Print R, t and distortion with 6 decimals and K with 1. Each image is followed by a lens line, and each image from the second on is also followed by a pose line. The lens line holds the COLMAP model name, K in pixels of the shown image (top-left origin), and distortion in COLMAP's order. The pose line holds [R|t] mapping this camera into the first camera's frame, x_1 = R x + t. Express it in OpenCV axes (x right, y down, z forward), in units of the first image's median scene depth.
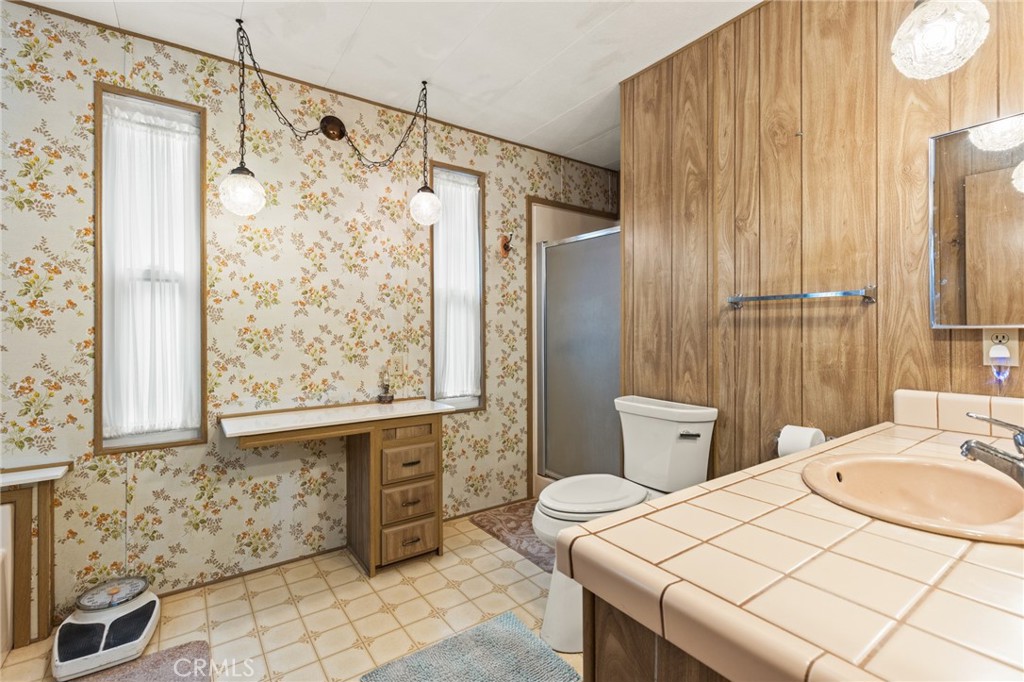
lens RADIAL K [[462.4, 0, 513.9], [0, 462.4, 339.7], [0, 0, 1]] dist [0.008776, -0.000374]
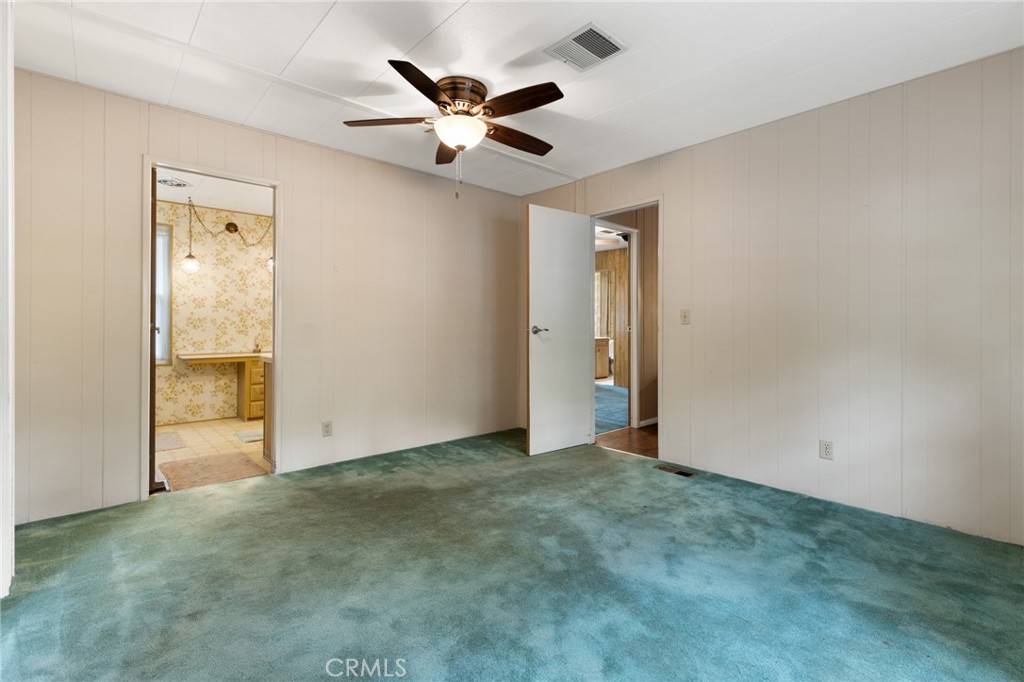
lens RADIAL K [[462.4, 0, 508.9], [0, 462.4, 332.1], [0, 0, 1]] dist [0.008776, -0.000374]
pose [[0.993032, 0.009777, 0.117435, 0.695388], [-0.010021, 0.999949, 0.001485, 0.026751], [-0.117414, -0.002652, 0.993079, -1.410672]]
